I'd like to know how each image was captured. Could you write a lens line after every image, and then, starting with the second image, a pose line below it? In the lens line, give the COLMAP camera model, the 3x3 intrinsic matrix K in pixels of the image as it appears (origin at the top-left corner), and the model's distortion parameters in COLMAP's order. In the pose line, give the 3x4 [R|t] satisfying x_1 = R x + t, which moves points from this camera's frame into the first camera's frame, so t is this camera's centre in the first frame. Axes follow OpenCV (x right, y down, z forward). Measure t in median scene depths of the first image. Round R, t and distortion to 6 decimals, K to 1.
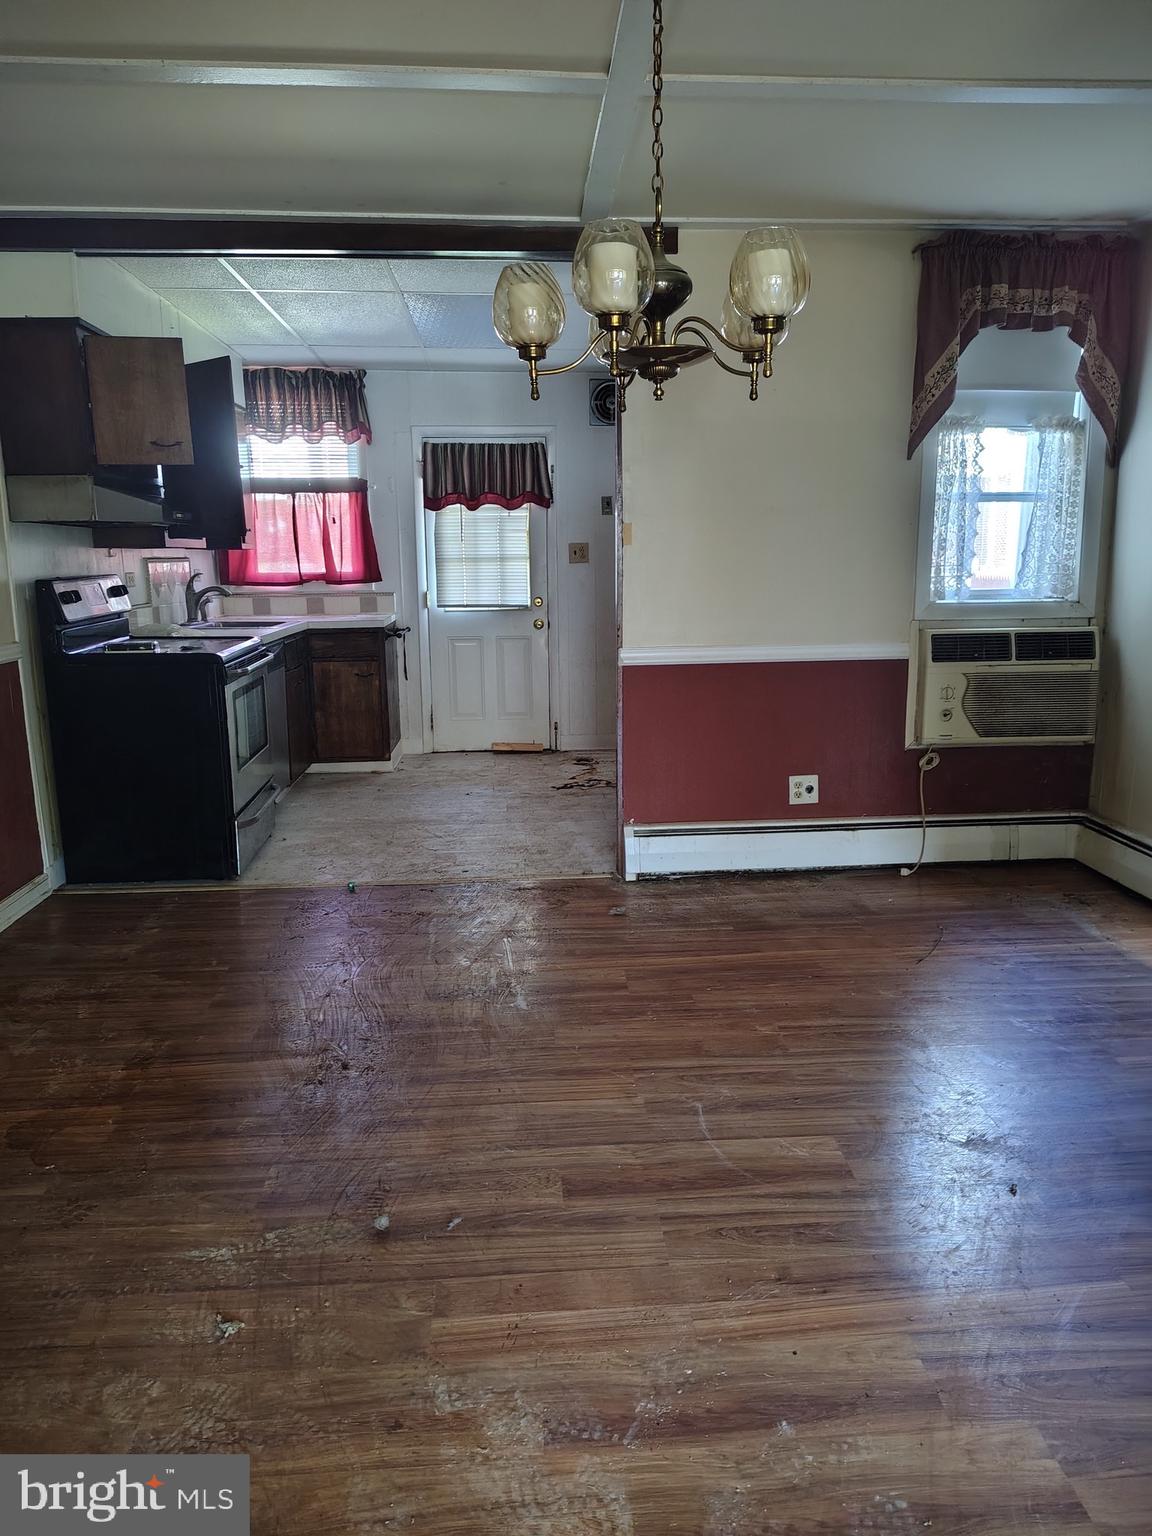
lens RADIAL K [[1050.8, 0, 590.8], [0, 1050.8, 753.2], [0, 0, 1]] dist [0.056267, -0.060466]
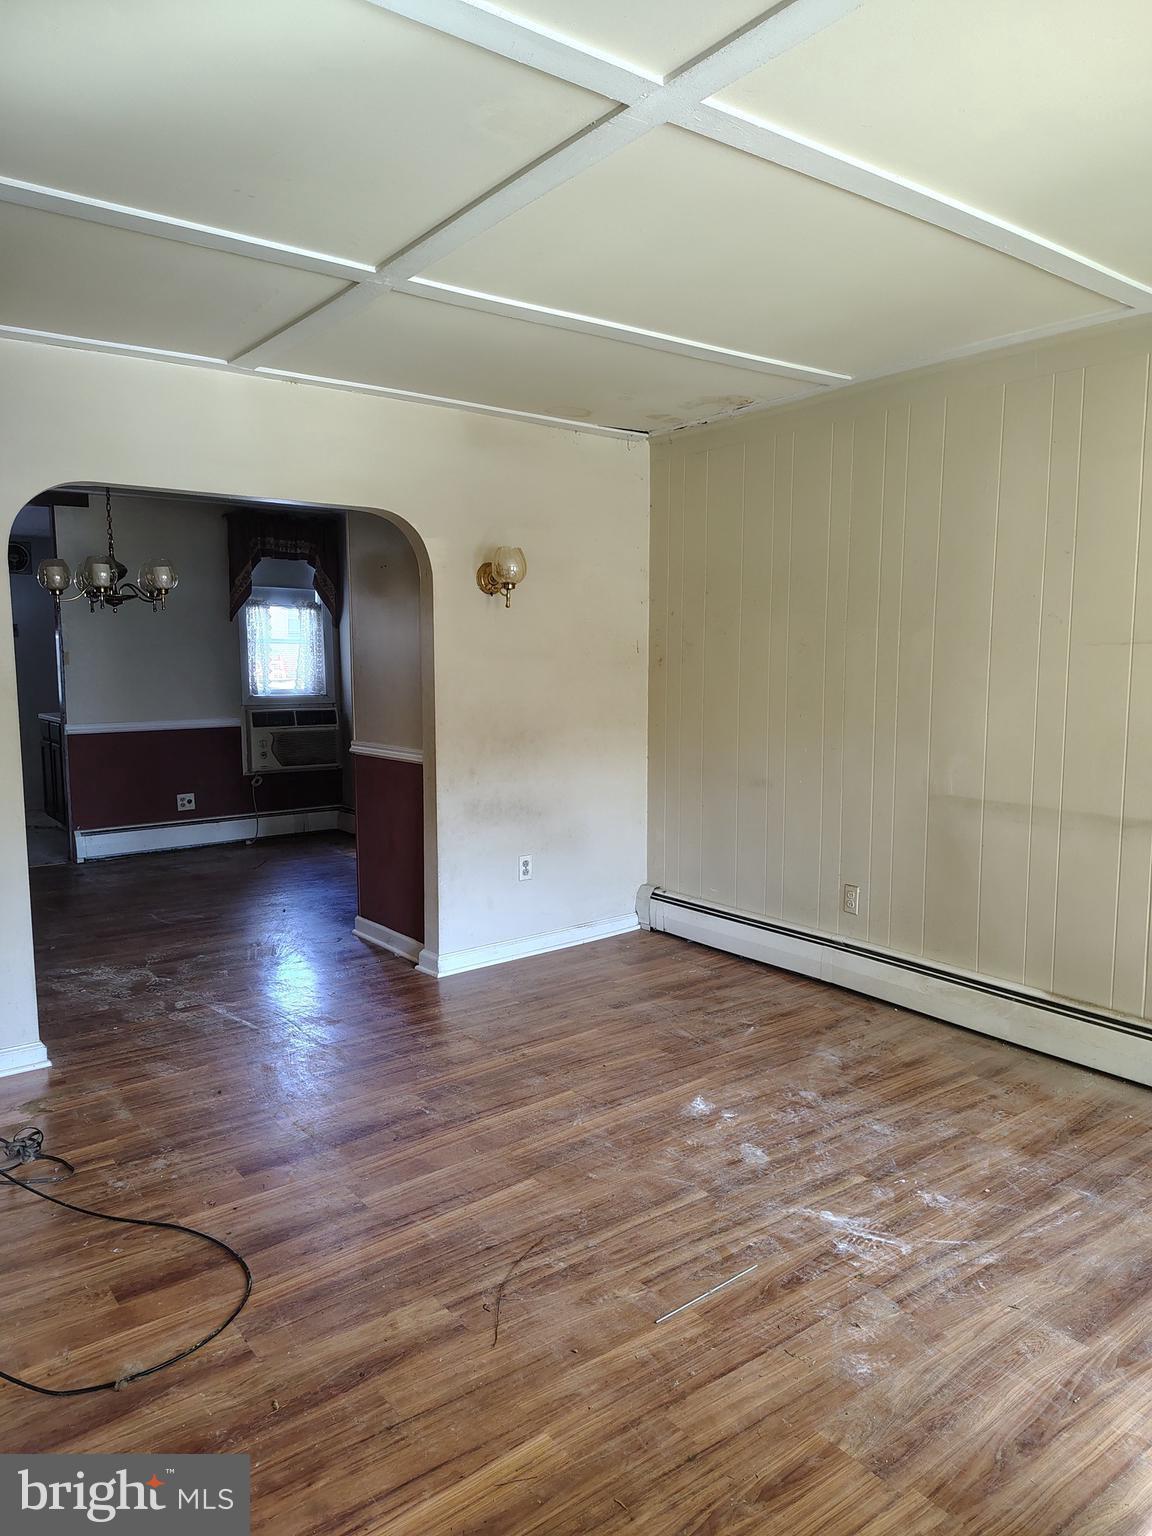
lens RADIAL K [[1050.8, 0, 591.6], [0, 1050.8, 768.8], [0, 0, 1]] dist [0.056267, -0.060466]
pose [[0.834000, -0.051986, 0.549311, -0.182568], [0.096142, 0.994014, -0.051898, 0.123479], [-0.543324, 0.096095, 0.834005, -0.769098]]
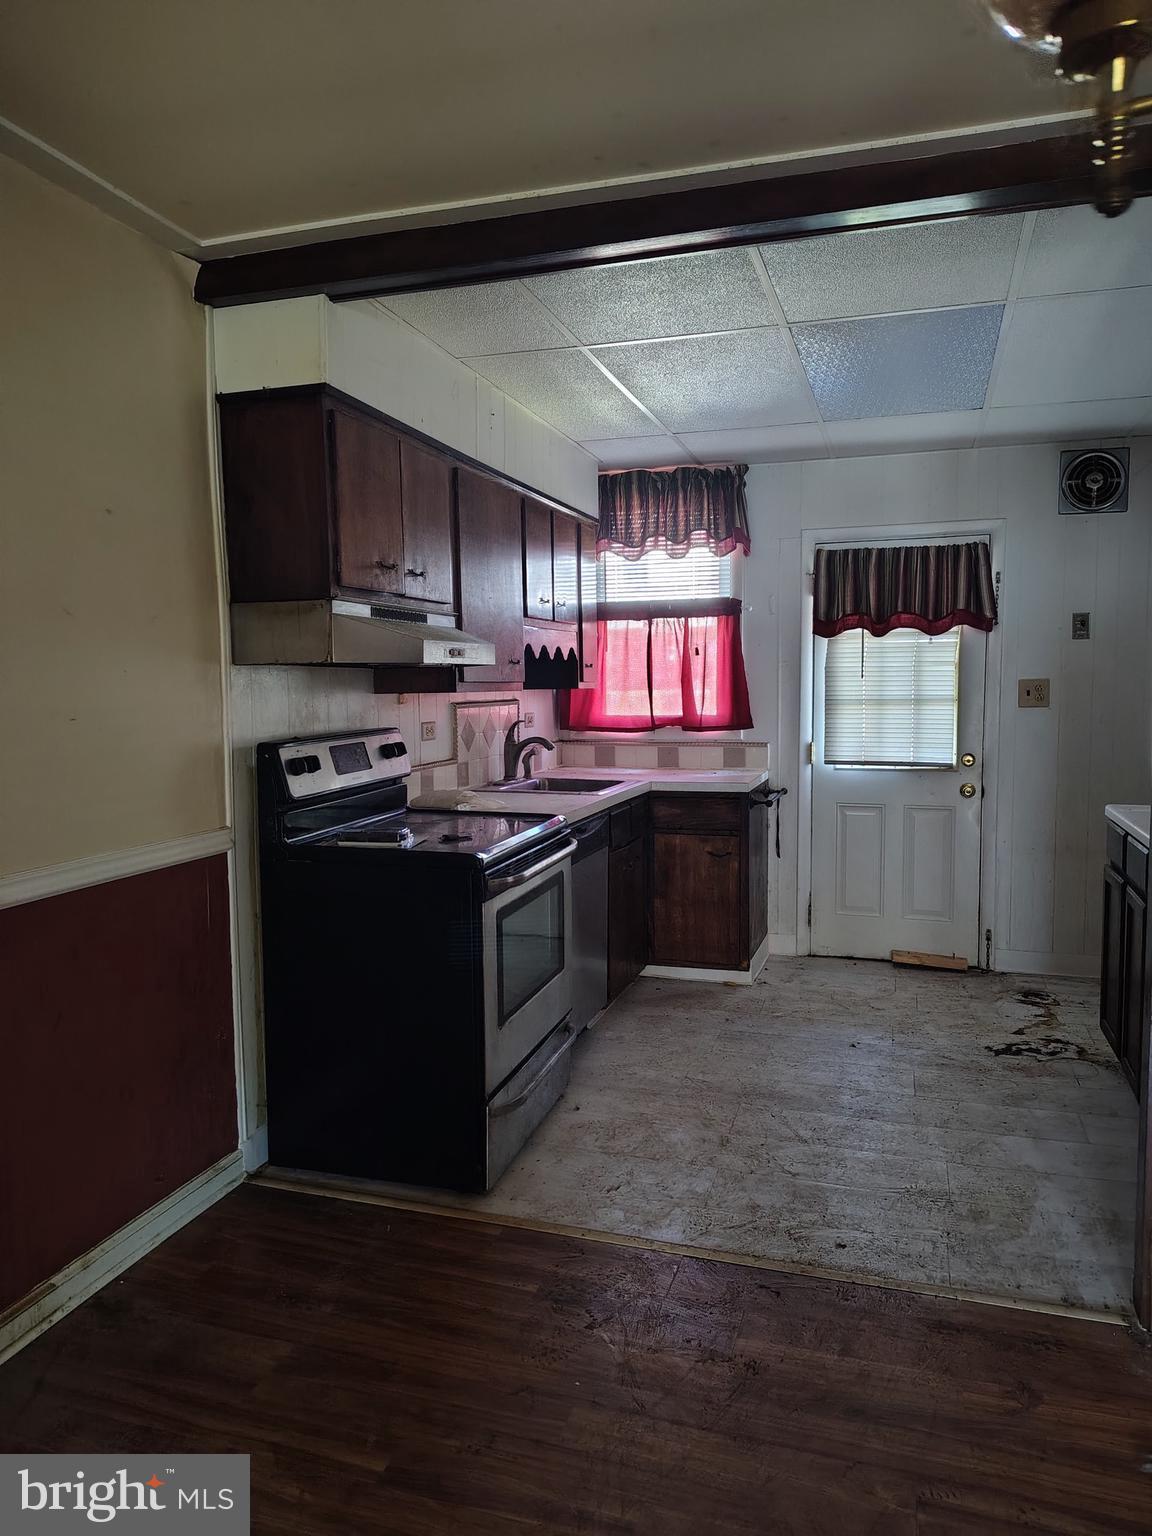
lens RADIAL K [[1050.8, 0, 585.2], [0, 1050.8, 761.2], [0, 0, 1]] dist [0.056267, -0.060466]
pose [[0.929119, 0.031087, -0.368473, -0.039175], [-0.070233, 0.993157, -0.093307, -0.082982], [0.363051, 0.112573, 0.924944, 0.348186]]
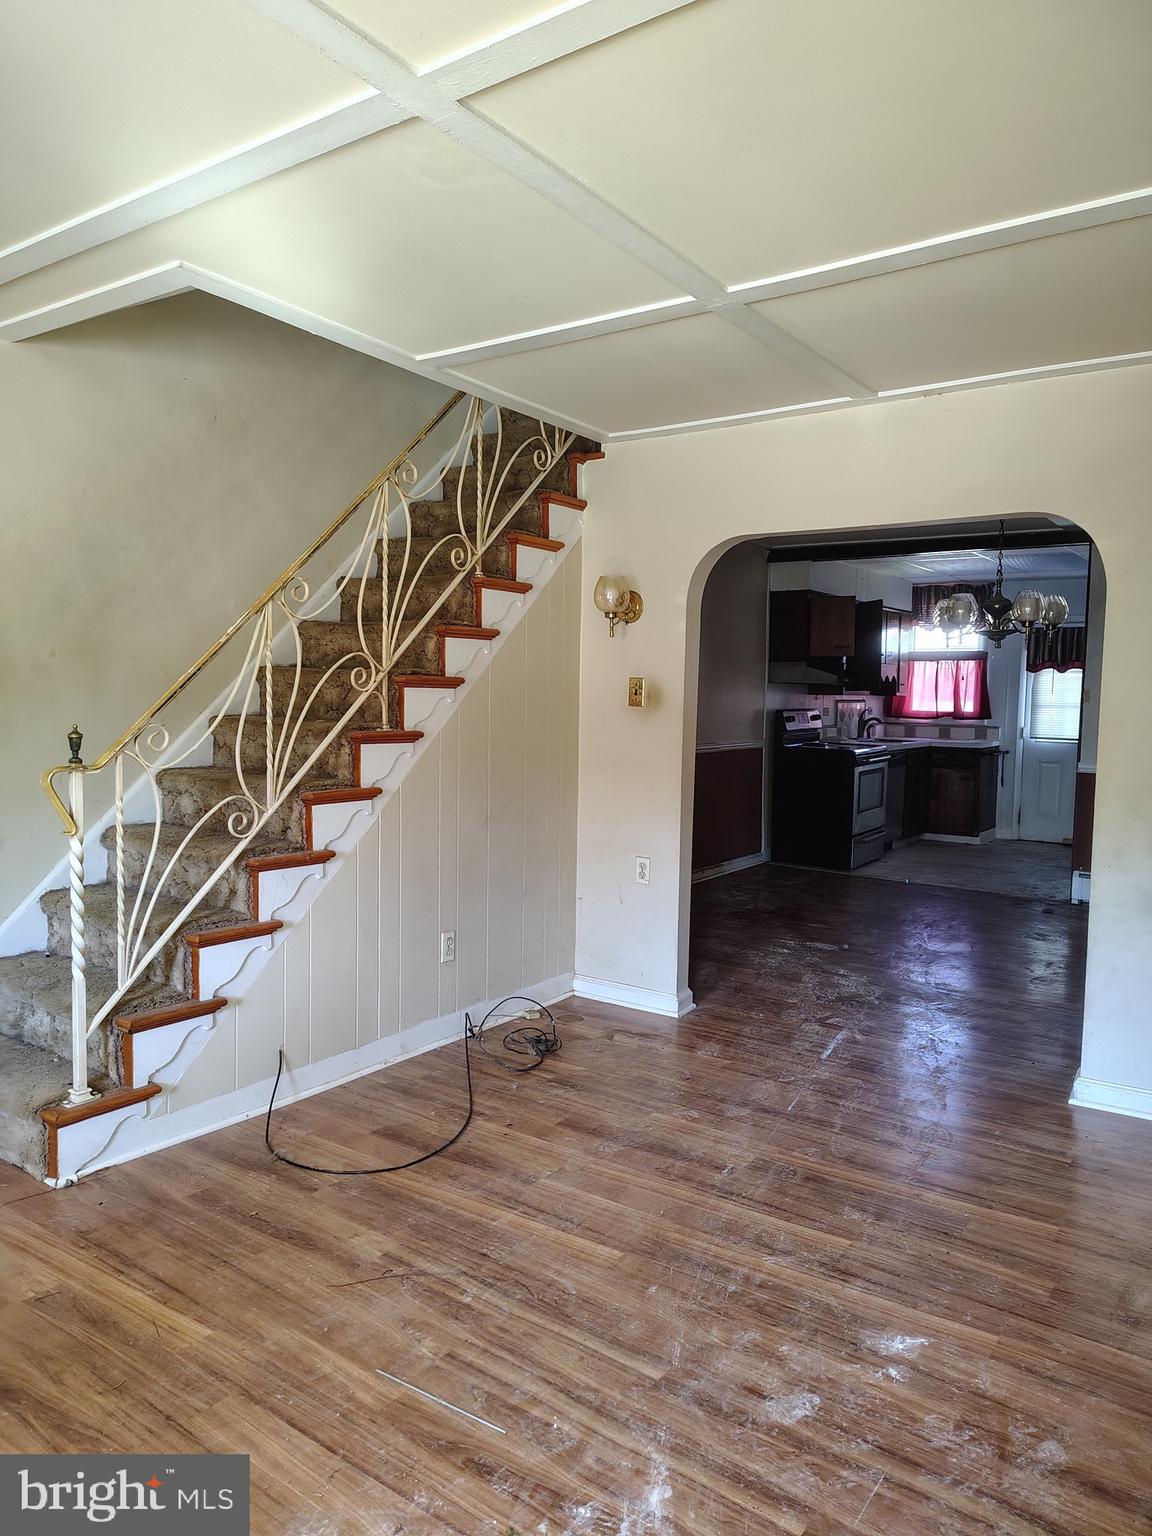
lens RADIAL K [[1050.8, 0, 587.7], [0, 1050.8, 765.0], [0, 0, 1]] dist [0.056267, -0.060466]
pose [[0.775851, 0.071590, -0.626842, 0.421459], [-0.143359, 0.987557, -0.064650, 0.110520], [0.614413, 0.140022, 0.776460, -0.696255]]
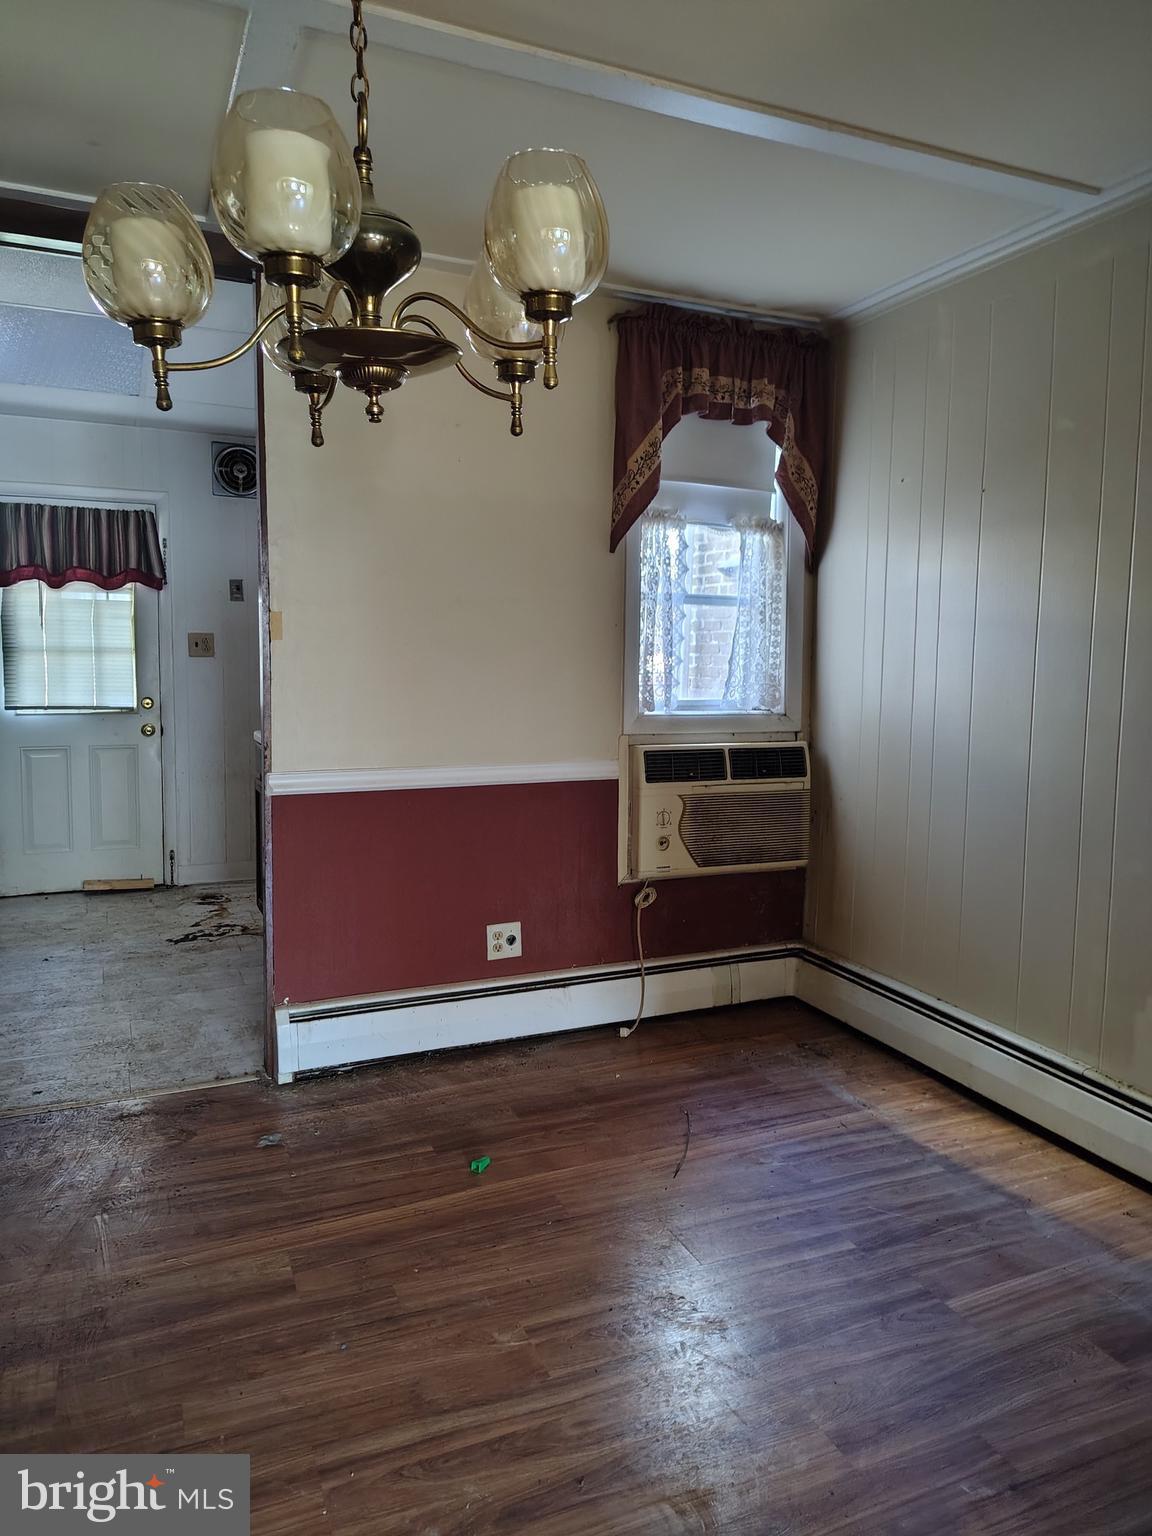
lens RADIAL K [[1050.8, 0, 590.8], [0, 1050.8, 750.0], [0, 0, 1]] dist [0.056267, -0.060466]
pose [[0.939954, -0.009857, 0.341160, -0.011096], [0.040456, 0.995754, -0.082694, -0.038446], [-0.338896, 0.091530, 0.936361, 0.180004]]
